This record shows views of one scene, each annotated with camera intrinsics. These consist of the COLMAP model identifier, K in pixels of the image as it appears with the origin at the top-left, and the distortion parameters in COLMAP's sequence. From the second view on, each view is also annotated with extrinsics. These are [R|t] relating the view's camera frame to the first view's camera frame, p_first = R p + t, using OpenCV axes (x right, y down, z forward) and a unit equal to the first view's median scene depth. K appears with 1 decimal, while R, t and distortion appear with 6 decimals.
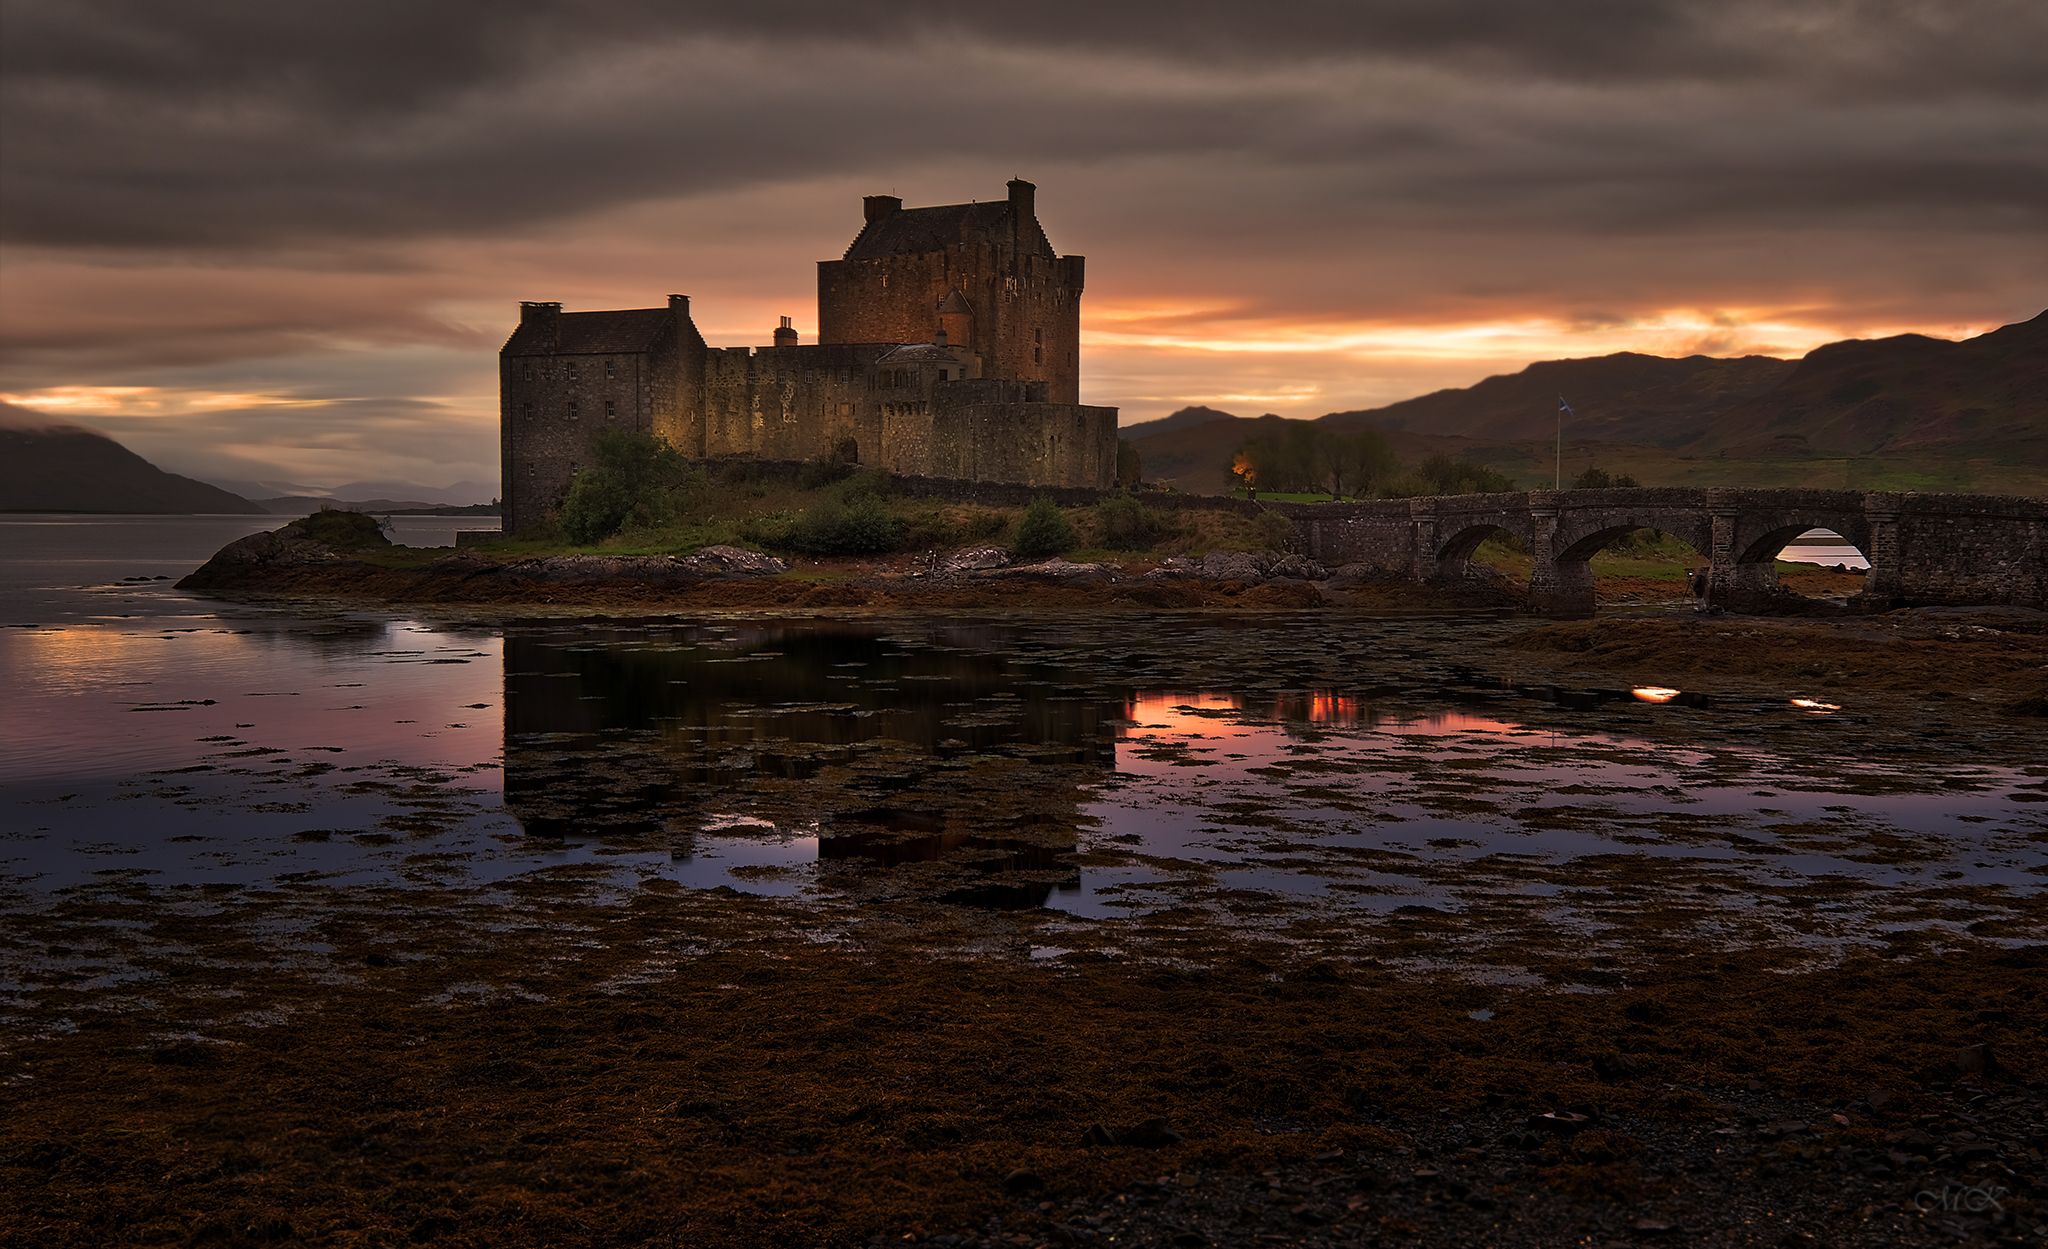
lens RADIAL K [[2301.1, 0, 1070.6], [0, 2301.1, 679.8], [0, 0, 1]] dist [0.007182, 0.000000]
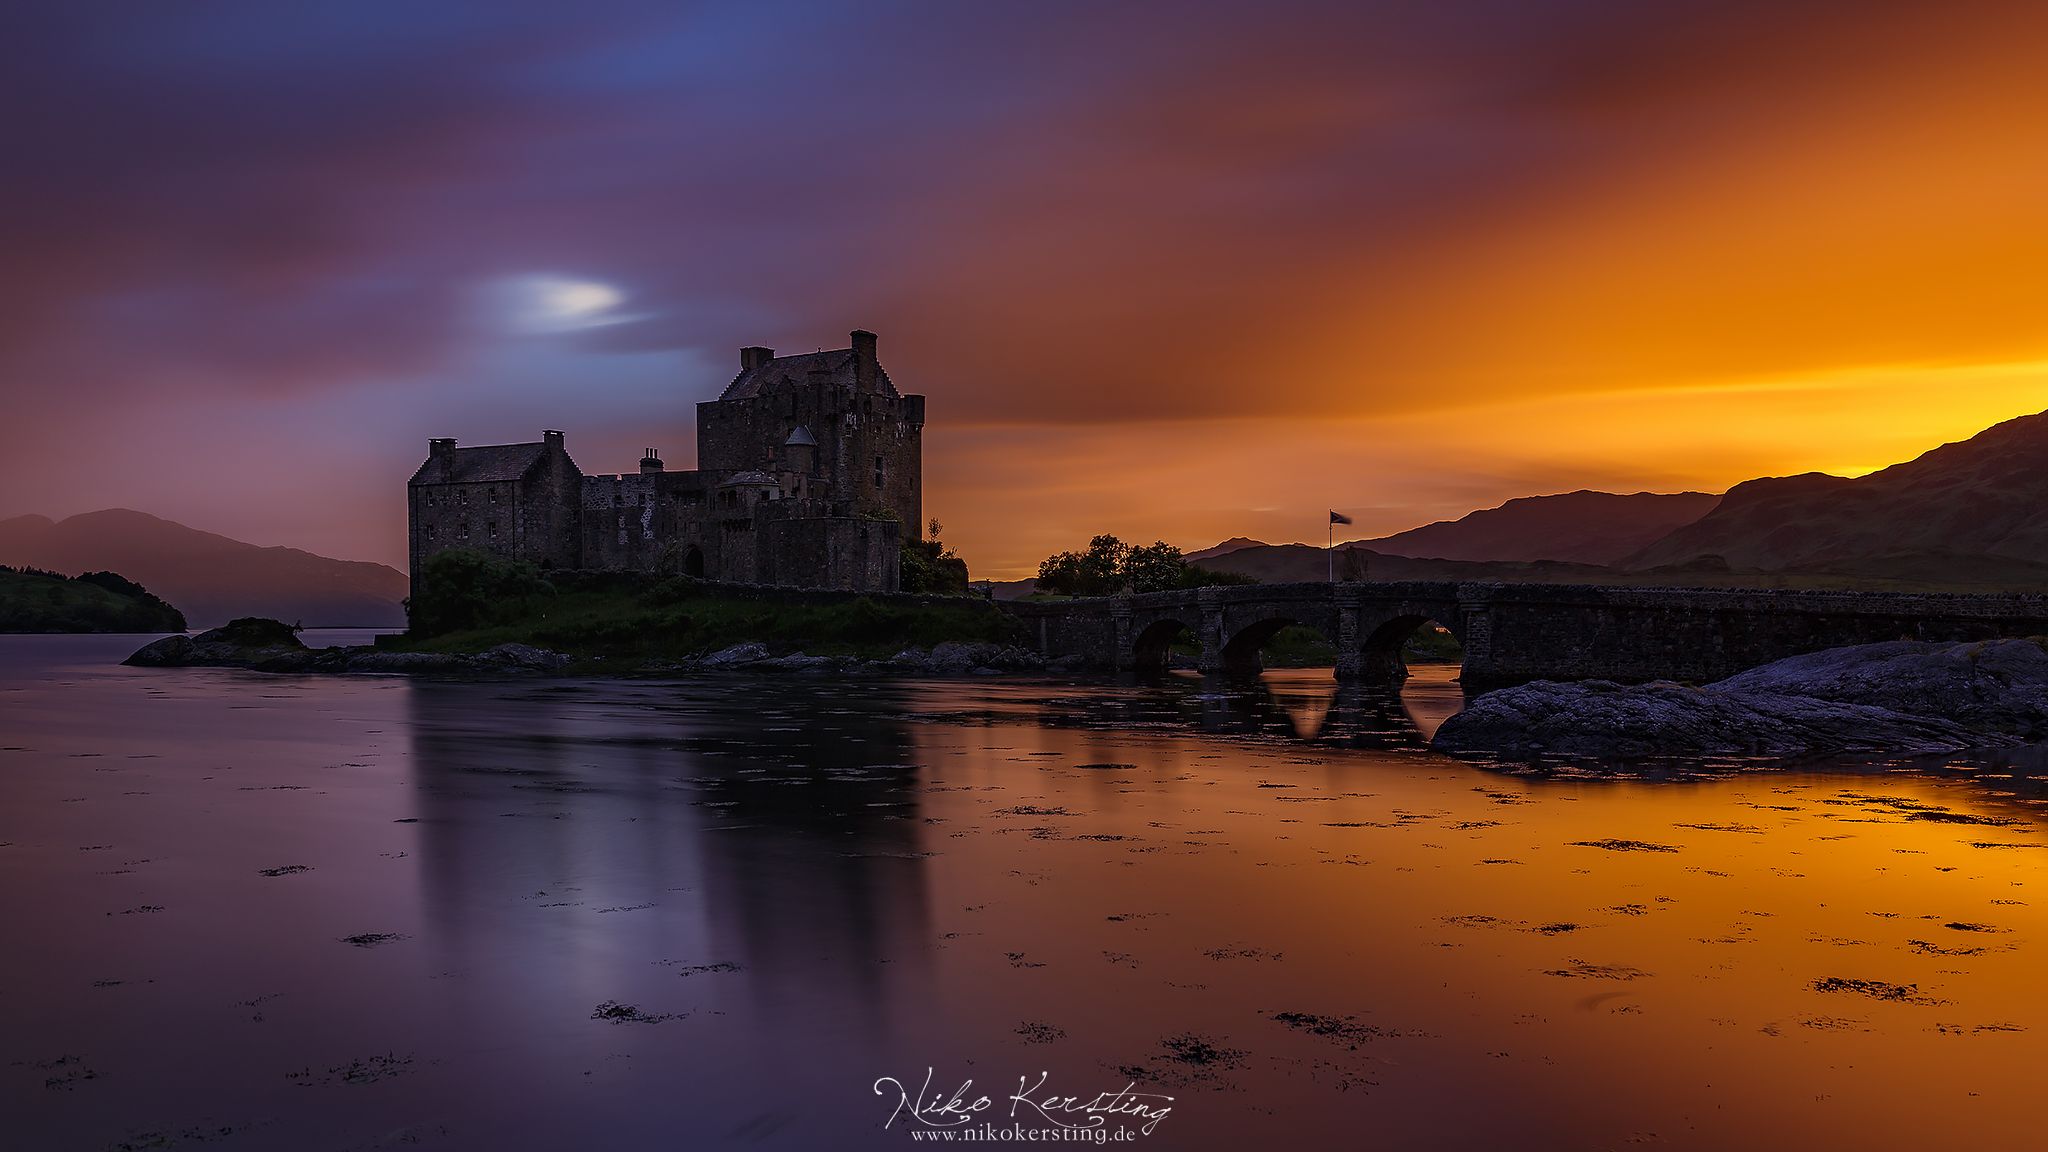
lens RADIAL K [[1778.4, 0, 1066.9], [0, 1778.4, 736.9], [0, 0, 1]] dist [0.018362, -0.006277]
pose [[0.998302, -0.004606, -0.058066, 0.142988], [0.004114, 0.999955, -0.008601, -0.002772], [0.058103, 0.008347, 0.998276, 0.111633]]
